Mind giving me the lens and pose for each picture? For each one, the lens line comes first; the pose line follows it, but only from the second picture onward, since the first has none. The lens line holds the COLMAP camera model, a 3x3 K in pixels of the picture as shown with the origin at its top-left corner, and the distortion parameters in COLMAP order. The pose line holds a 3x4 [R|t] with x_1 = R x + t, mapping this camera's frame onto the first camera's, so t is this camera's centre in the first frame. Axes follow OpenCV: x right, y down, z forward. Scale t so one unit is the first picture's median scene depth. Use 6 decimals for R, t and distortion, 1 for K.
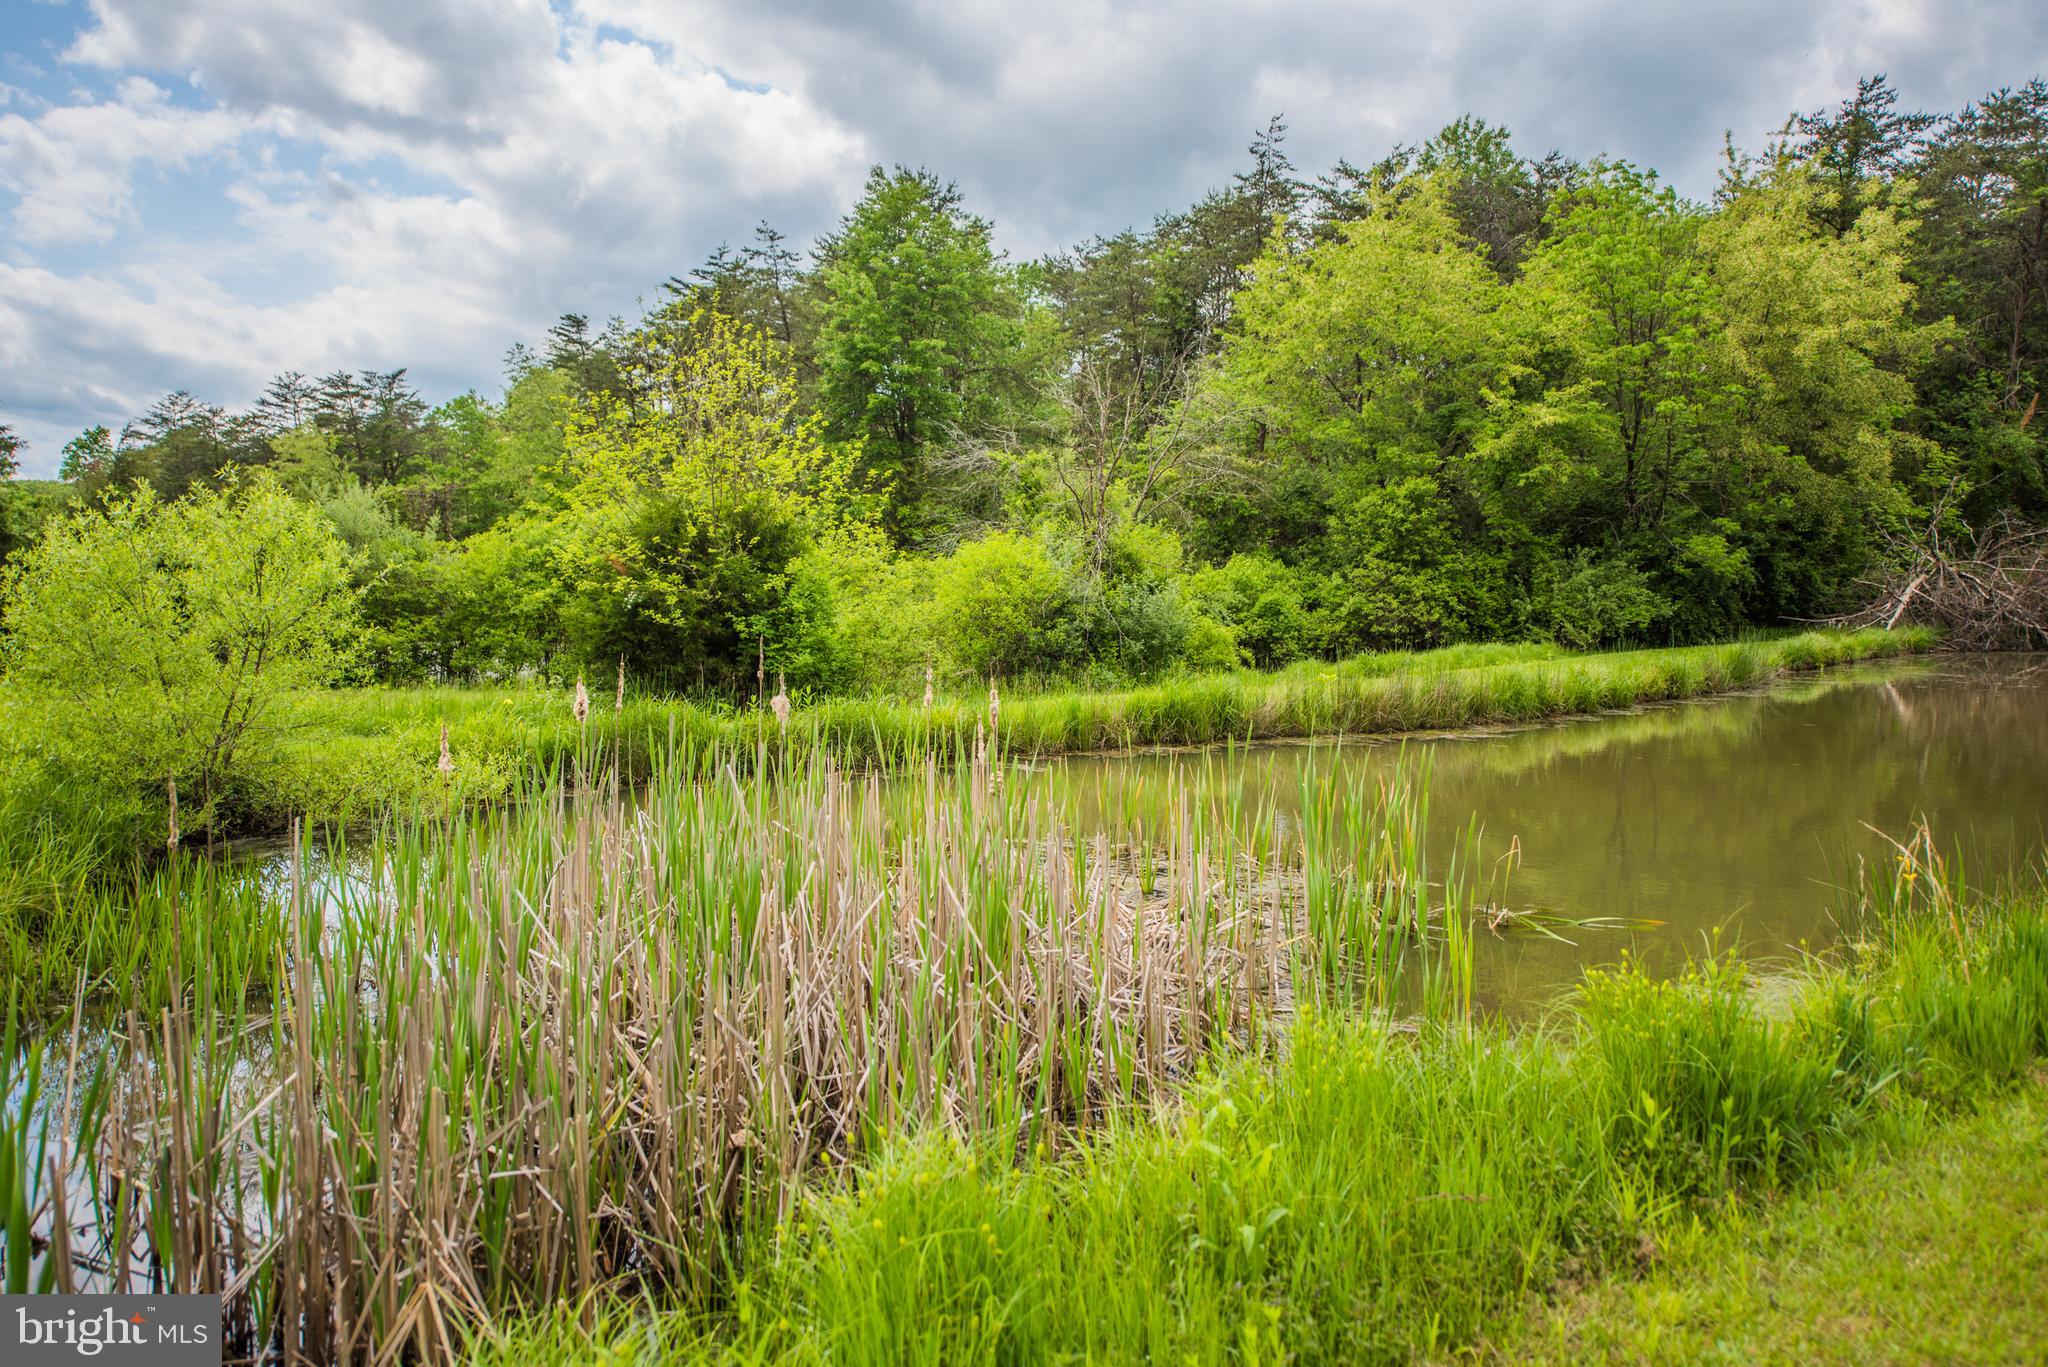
lens RADIAL K [[1350.2, 0, 1024.0], [0, 1350.2, 683.5], [0, 0, 1]] dist [-0.000115, 0.000325]
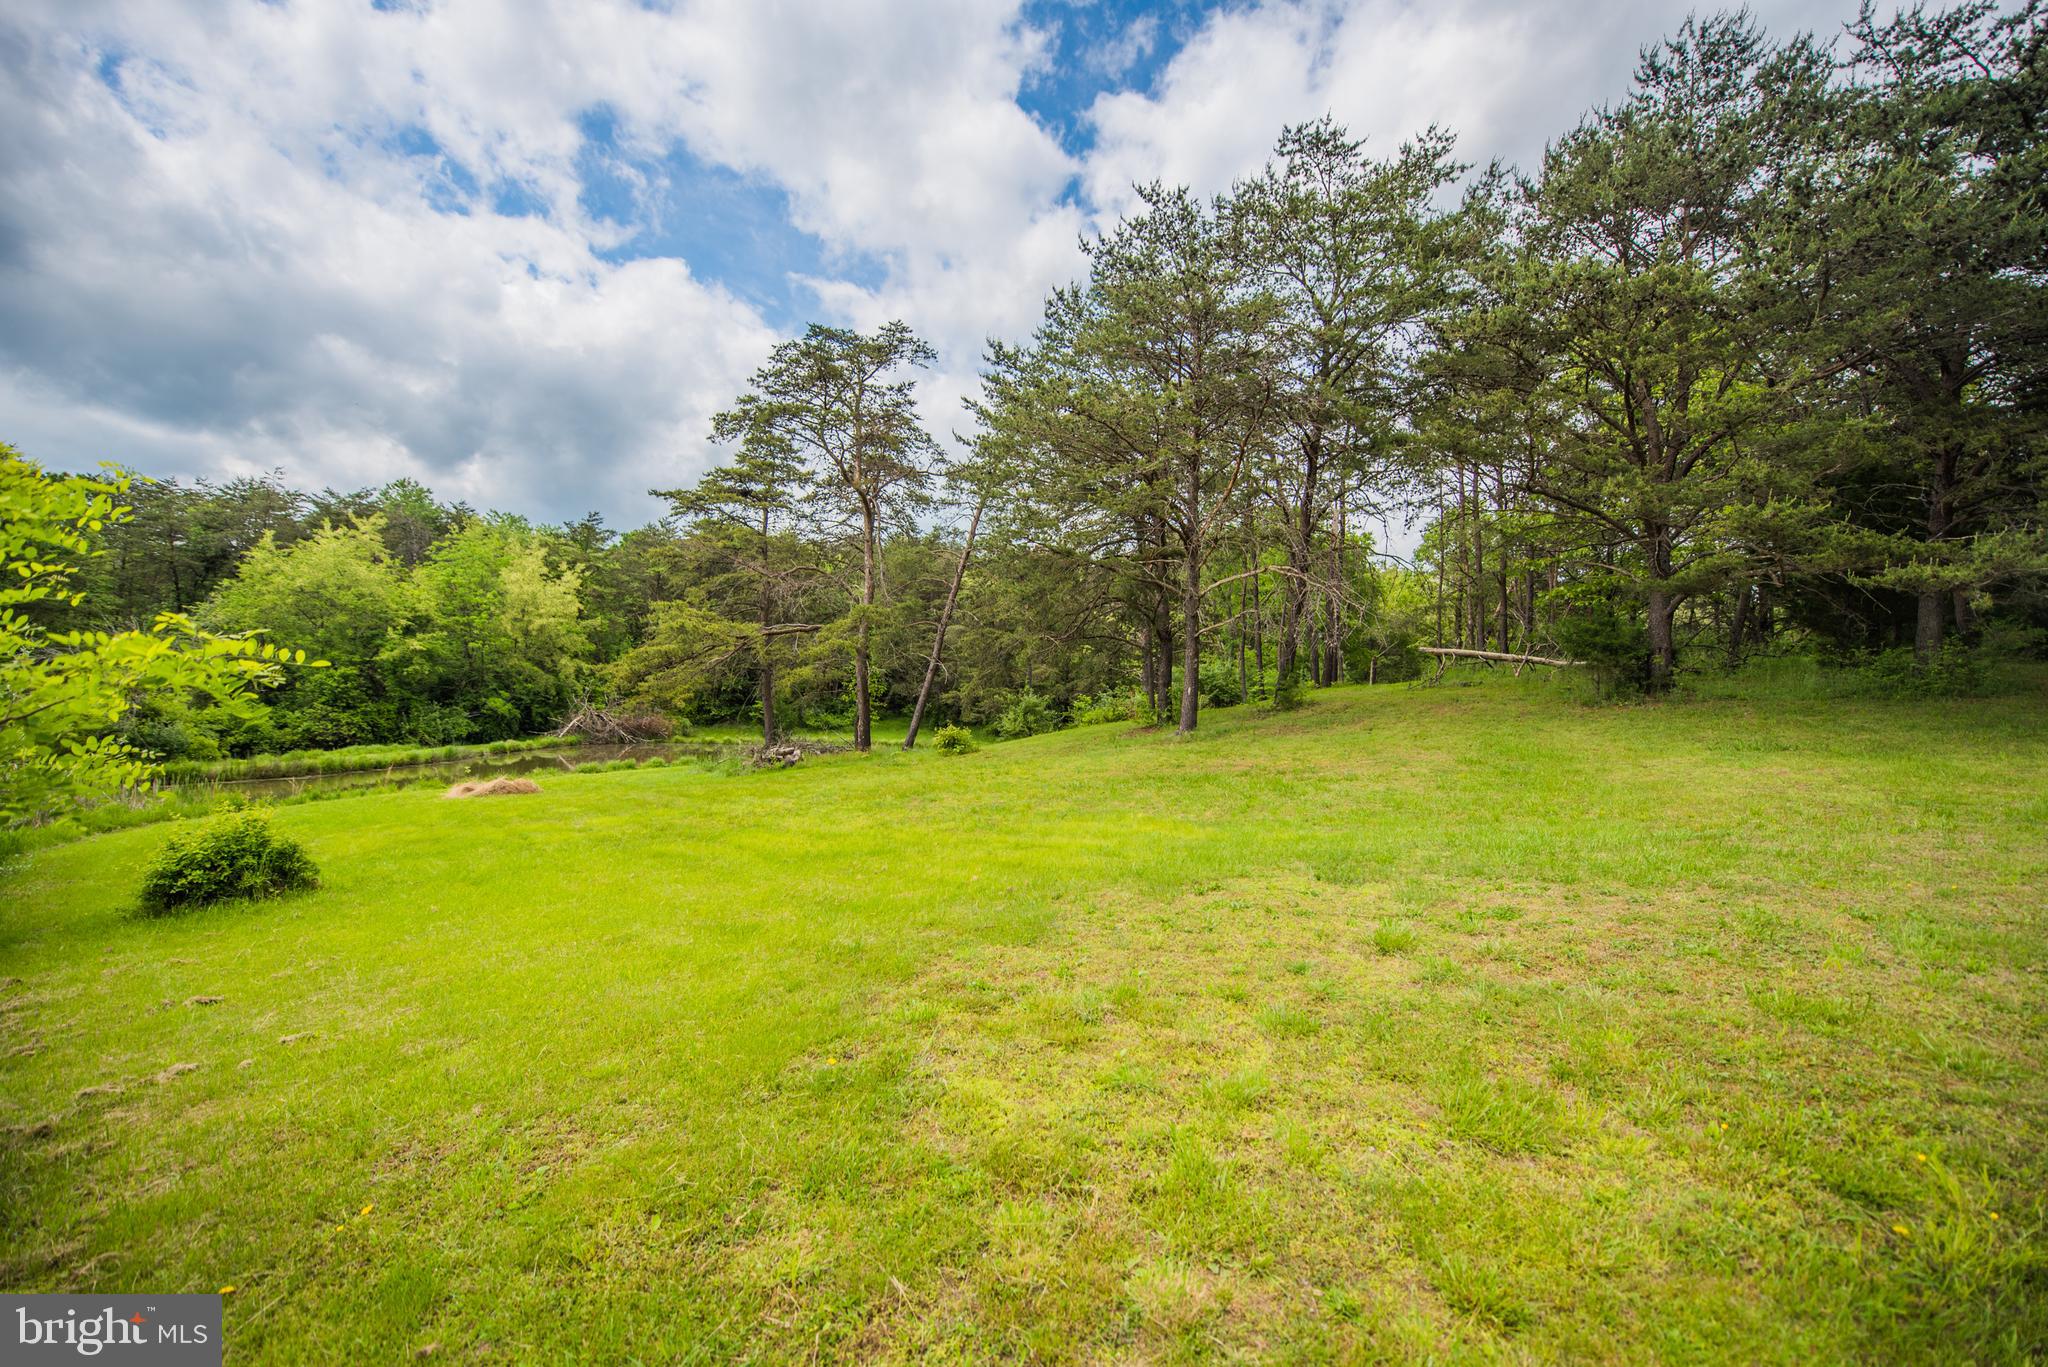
lens RADIAL K [[832.3, 0, 1023.8], [0, 832.3, 687.6], [0, 0, 1]] dist [-0.001692, -0.006885]
pose [[0.634798, 0.035605, 0.771858, -0.041665], [0.031543, 0.996911, -0.071928, 0.008874], [-0.772034, 0.070006, 0.631714, -0.669744]]
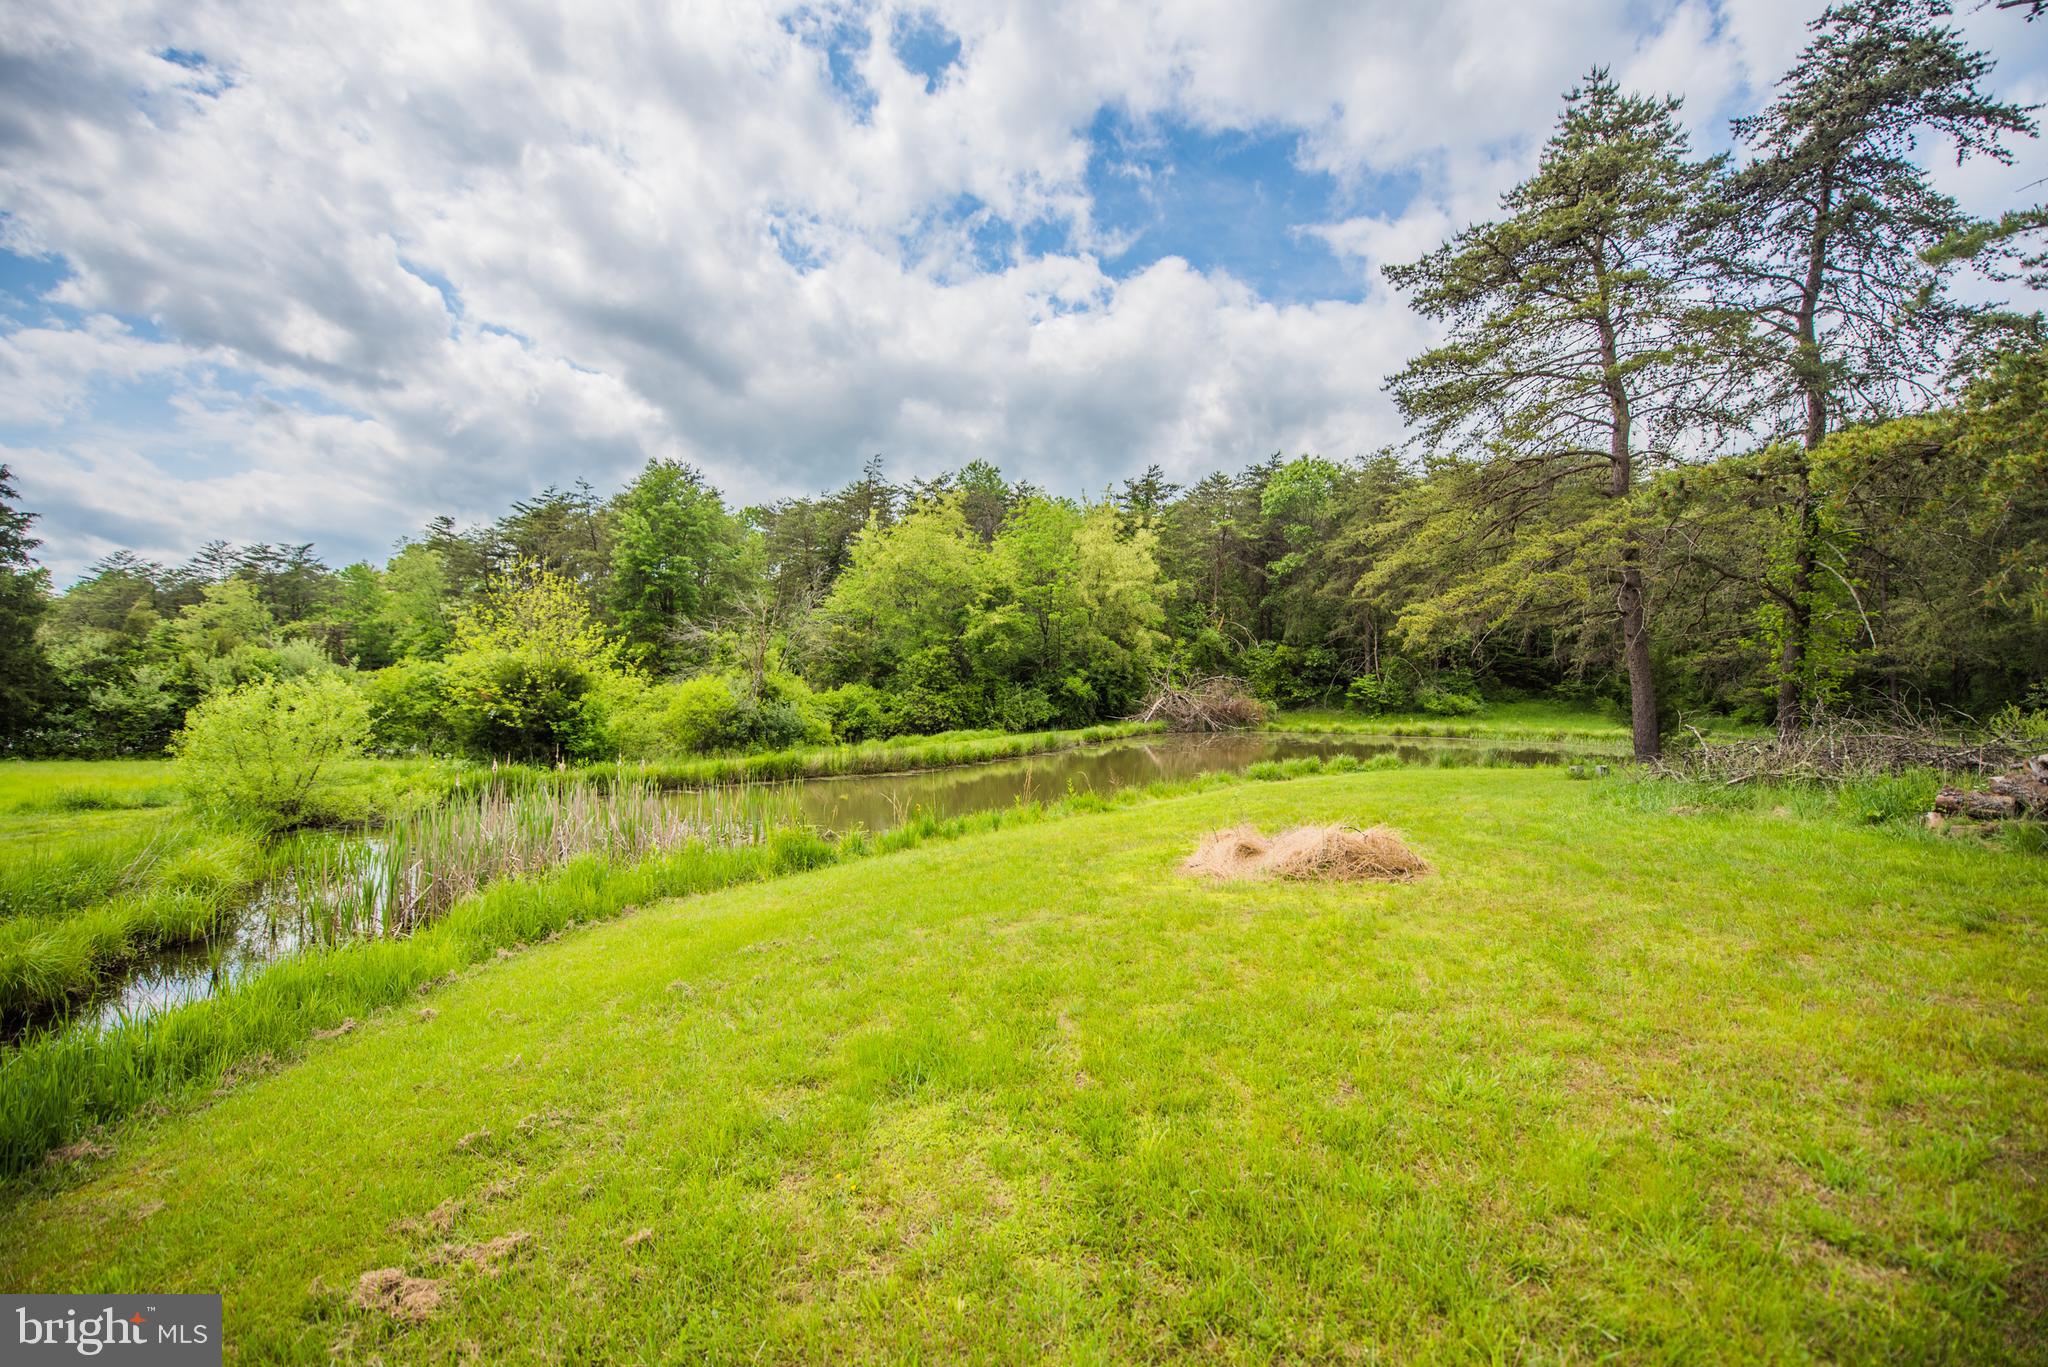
lens RADIAL K [[814.9, 0, 1018.7], [0, 814.9, 682.8], [0, 0, 1]] dist [-0.008941, -0.005998]
pose [[0.952930, 0.012366, 0.302939, 0.040184], [0.012010, 0.996844, -0.078469, -0.002668], [-0.302954, 0.078414, 0.949774, -0.177427]]
